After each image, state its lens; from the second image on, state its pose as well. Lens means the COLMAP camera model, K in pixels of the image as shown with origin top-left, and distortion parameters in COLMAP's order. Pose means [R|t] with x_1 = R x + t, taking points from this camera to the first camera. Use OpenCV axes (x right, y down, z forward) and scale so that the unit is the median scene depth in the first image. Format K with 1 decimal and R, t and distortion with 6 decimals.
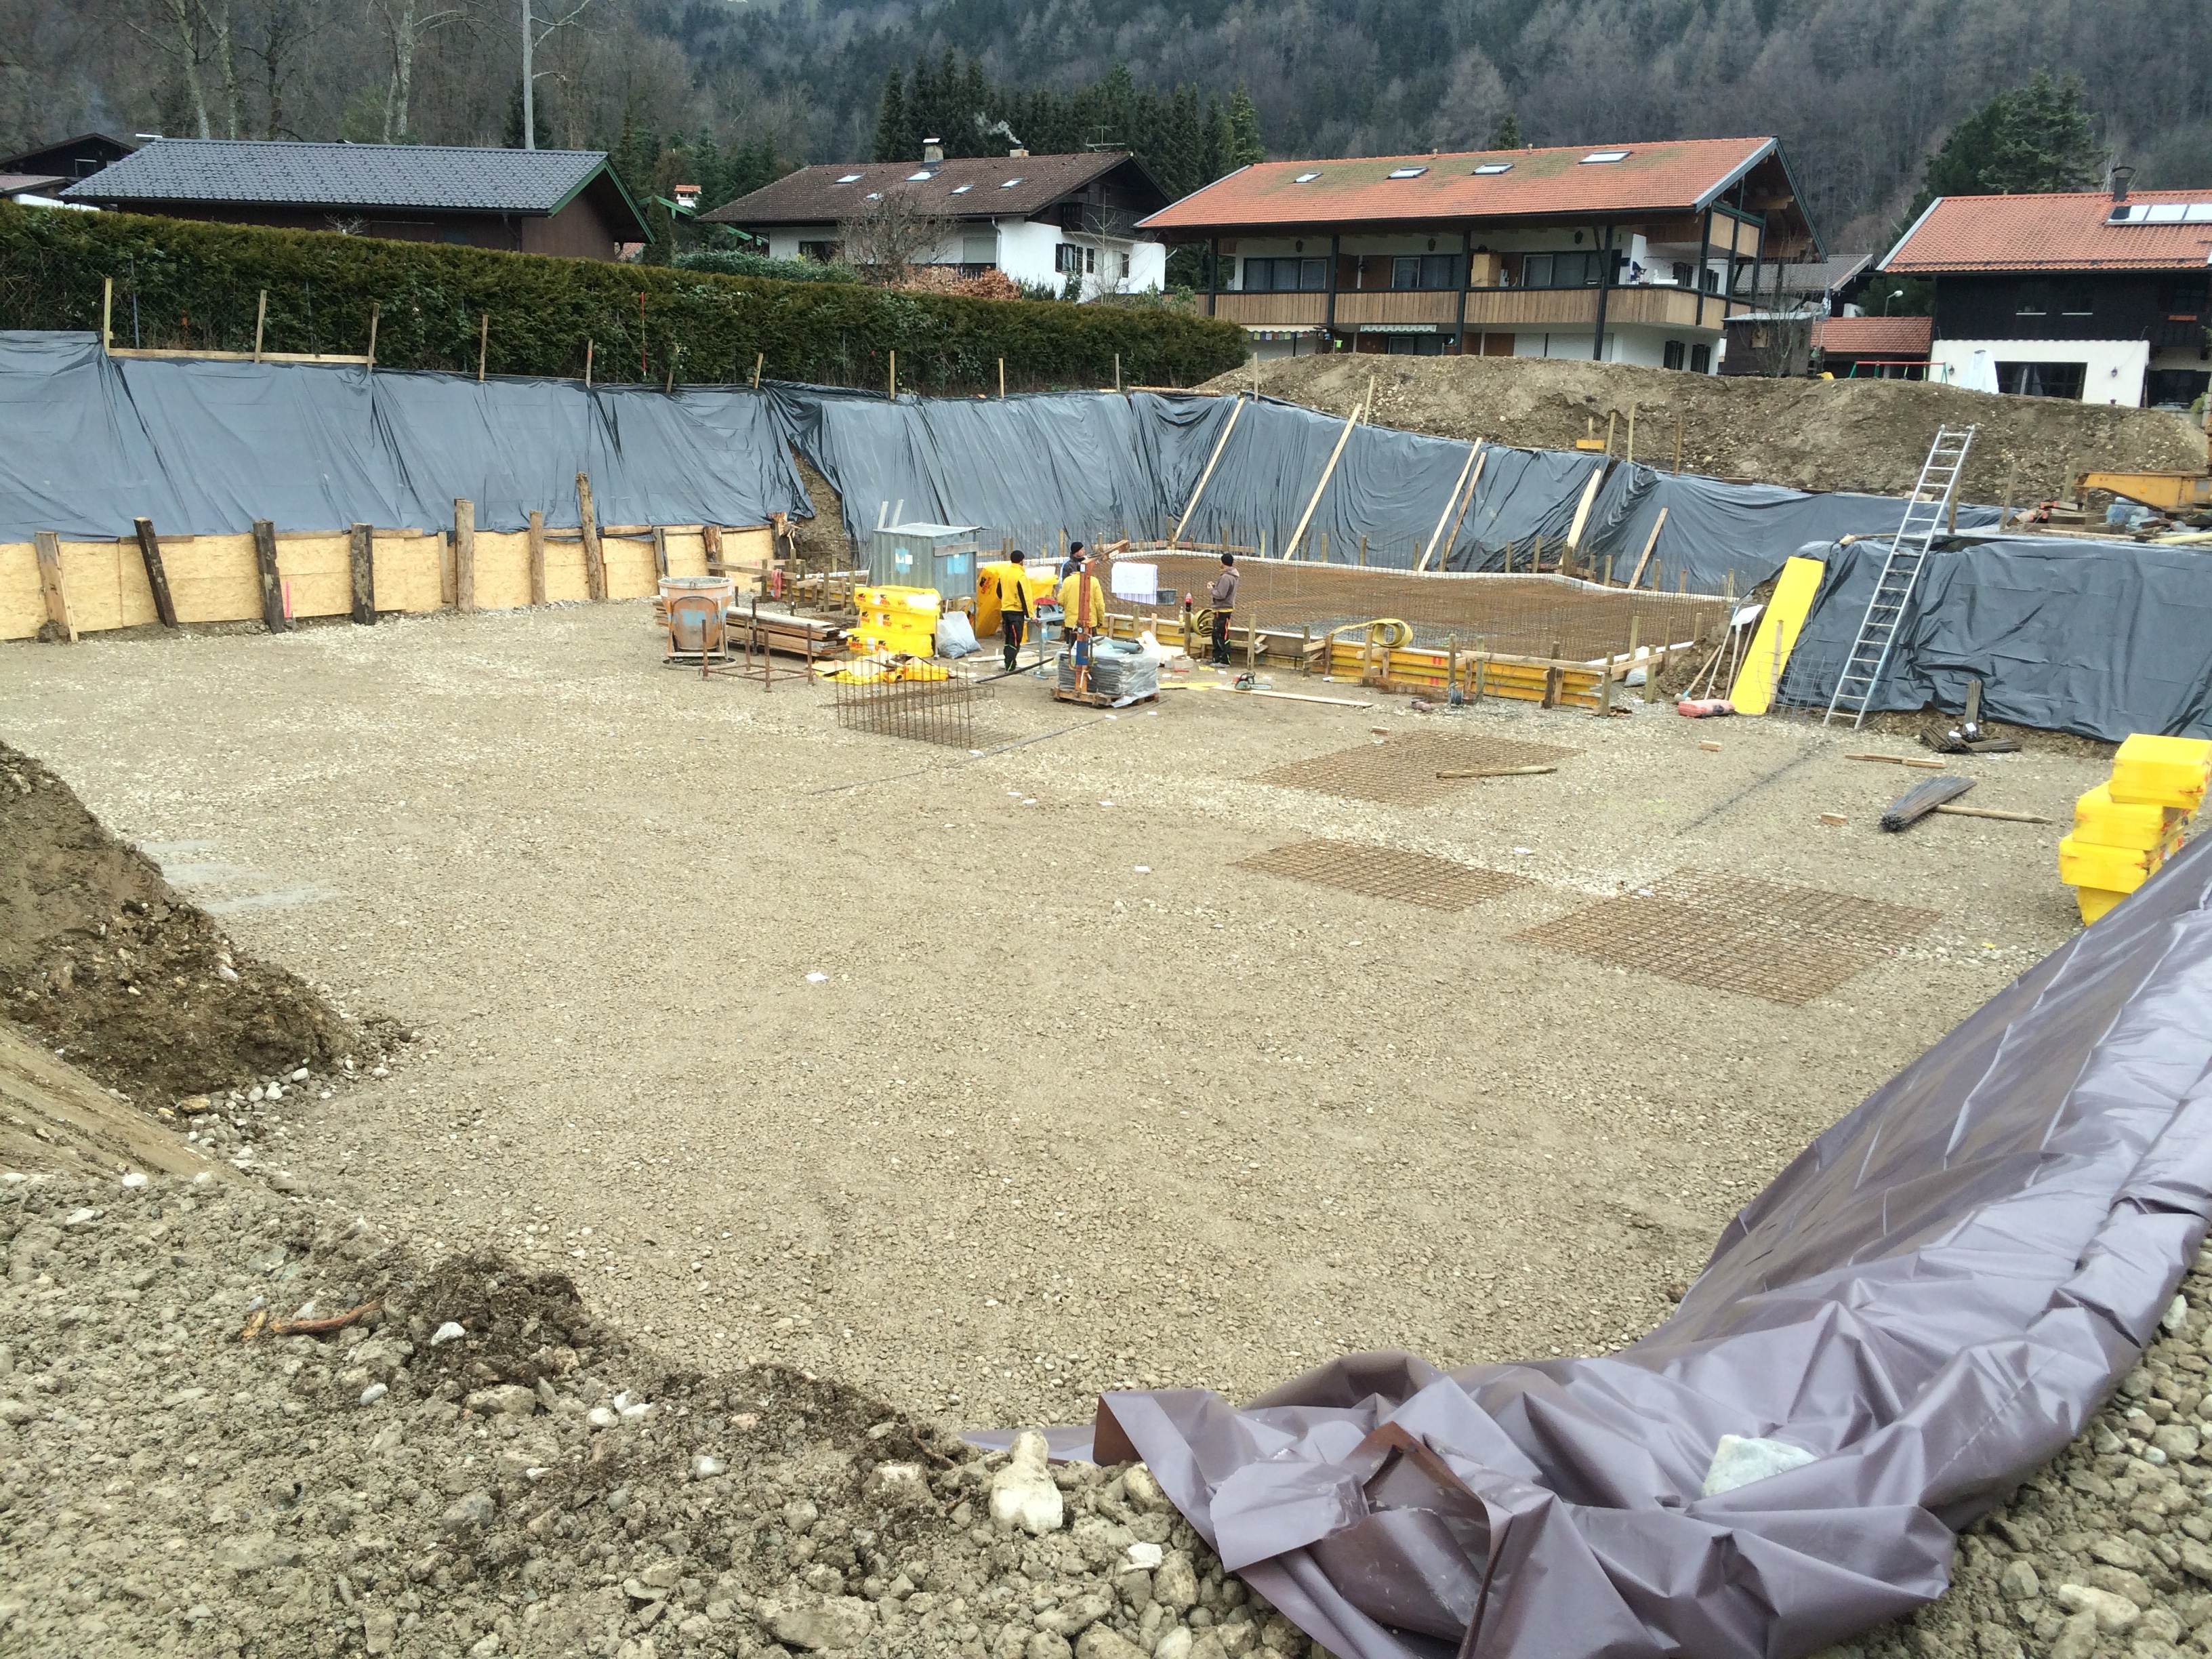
lens RADIAL K [[1897.2, 0, 1094.3], [0, 1897.2, 831.6], [0, 0, 1]] dist [0.093039, -0.116634]
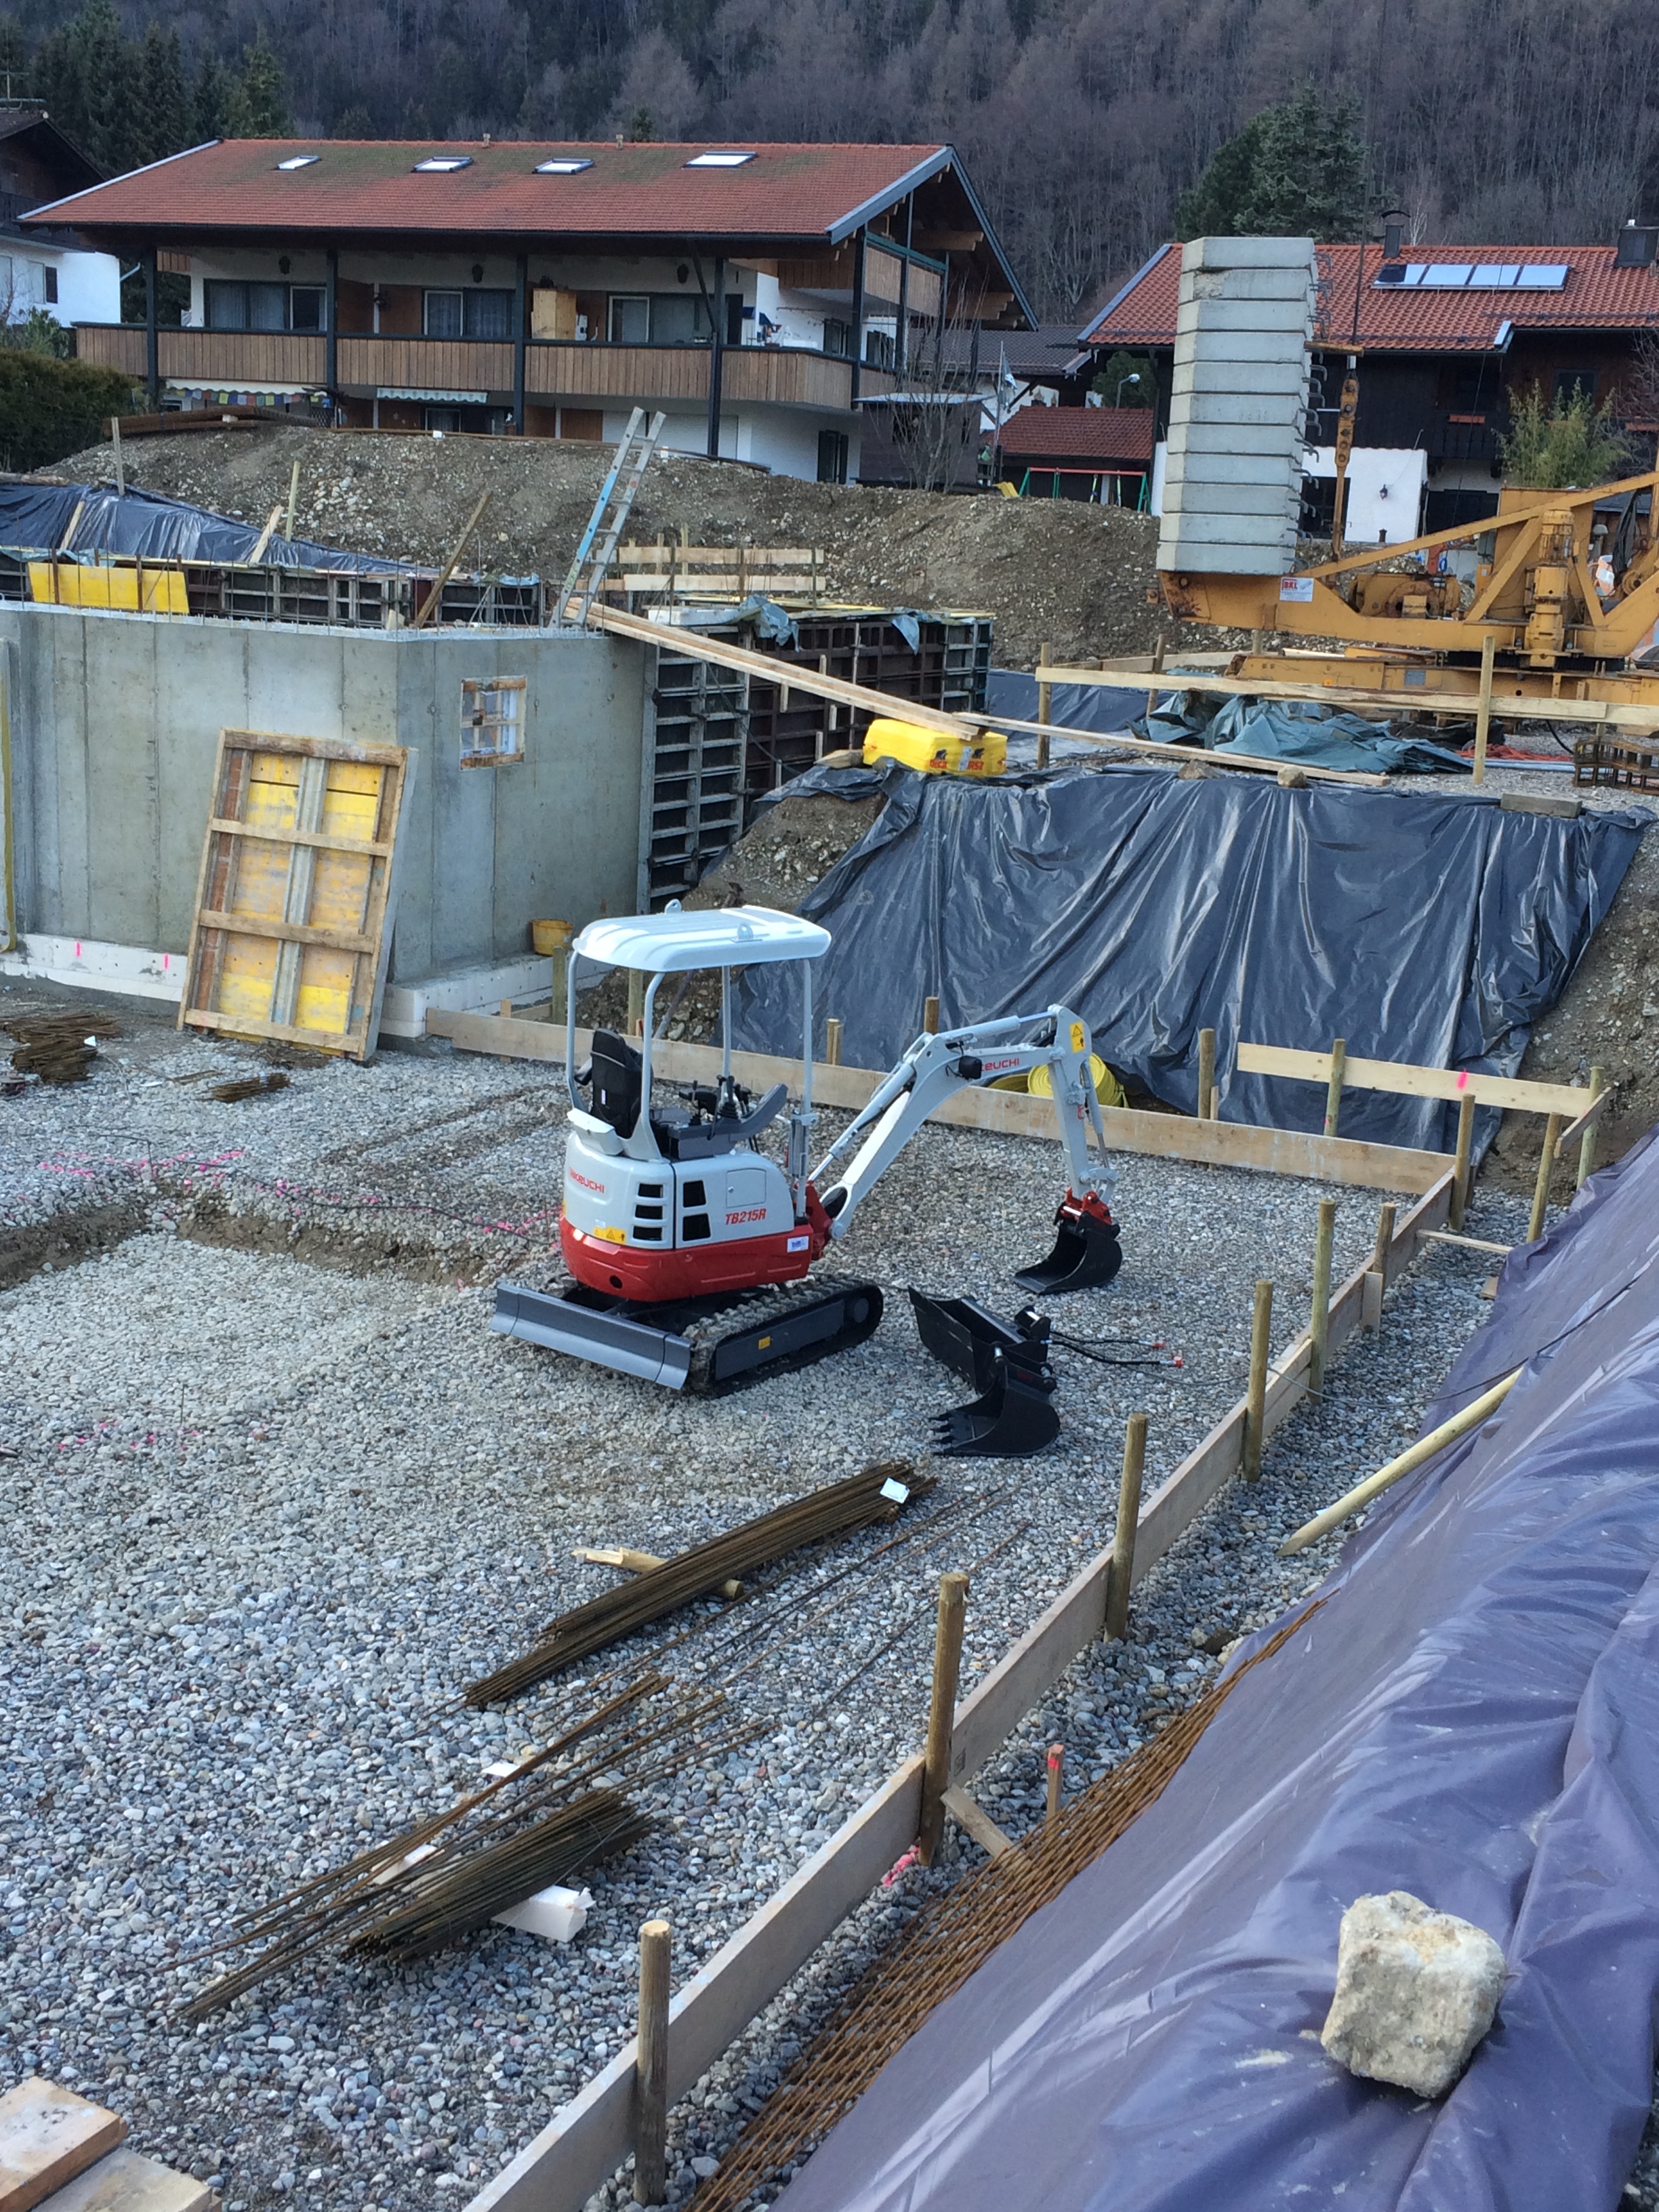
lens RADIAL K [[2513.6, 0, 826.6], [0, 2513.6, 1110.4], [0, 0, 1]] dist [0.055660, 0.000000]
pose [[0.971248, -0.034526, 0.235554, 0.085618], [0.030803, 0.999336, 0.019467, -0.027388], [-0.236070, -0.011652, 0.971666, 0.110779]]
